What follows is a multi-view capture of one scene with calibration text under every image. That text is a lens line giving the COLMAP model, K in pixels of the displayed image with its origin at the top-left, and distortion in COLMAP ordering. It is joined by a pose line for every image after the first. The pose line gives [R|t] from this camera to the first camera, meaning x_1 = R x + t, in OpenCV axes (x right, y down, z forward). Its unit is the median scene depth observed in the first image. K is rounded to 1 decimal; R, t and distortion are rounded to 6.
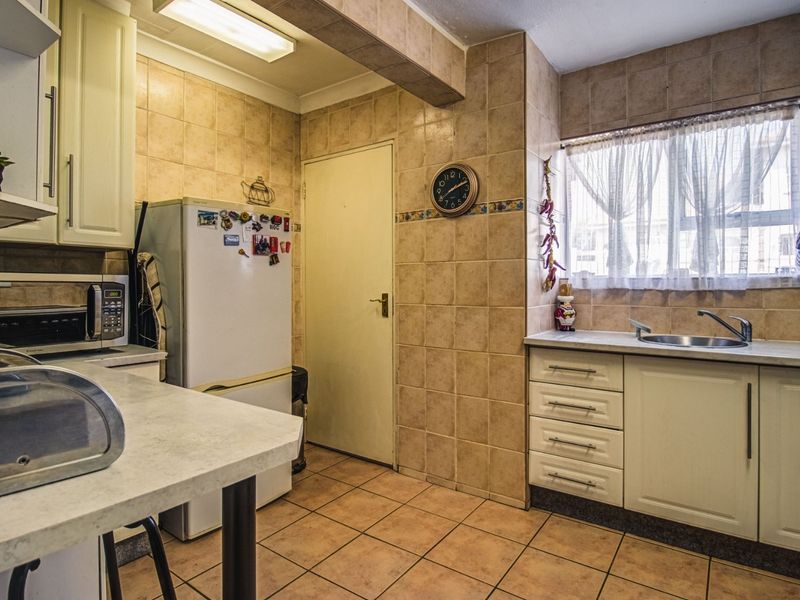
lens RADIAL K [[444.0, 0, 398.1], [0, 444.0, 278.5], [0, 0, 1]] dist [-0.004173, -0.014097]
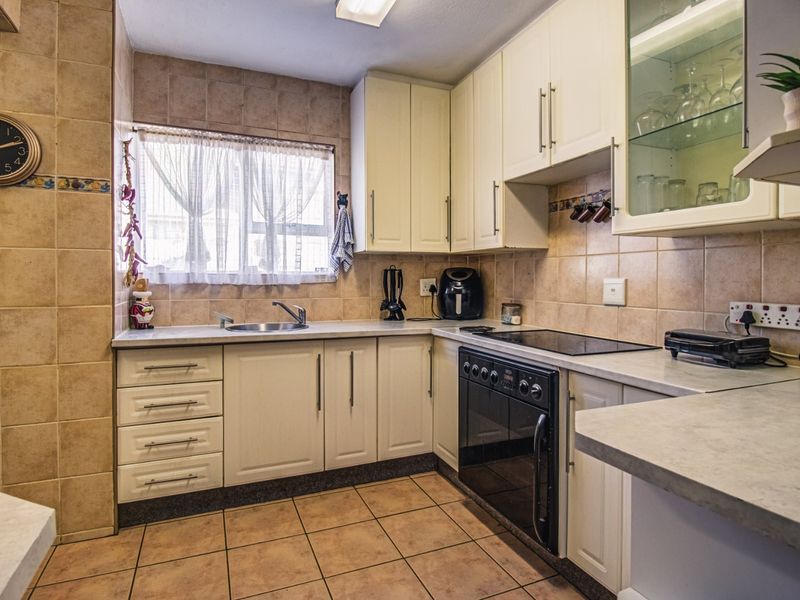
lens RADIAL K [[444.0, 0, 398.1], [0, 444.0, 278.5], [0, 0, 1]] dist [-0.004173, -0.014097]
pose [[0.524911, 0.005670, 0.851138, -0.156503], [-0.015188, 0.999881, 0.002706, 0.001287], [-0.851021, -0.014348, 0.524935, 0.064438]]
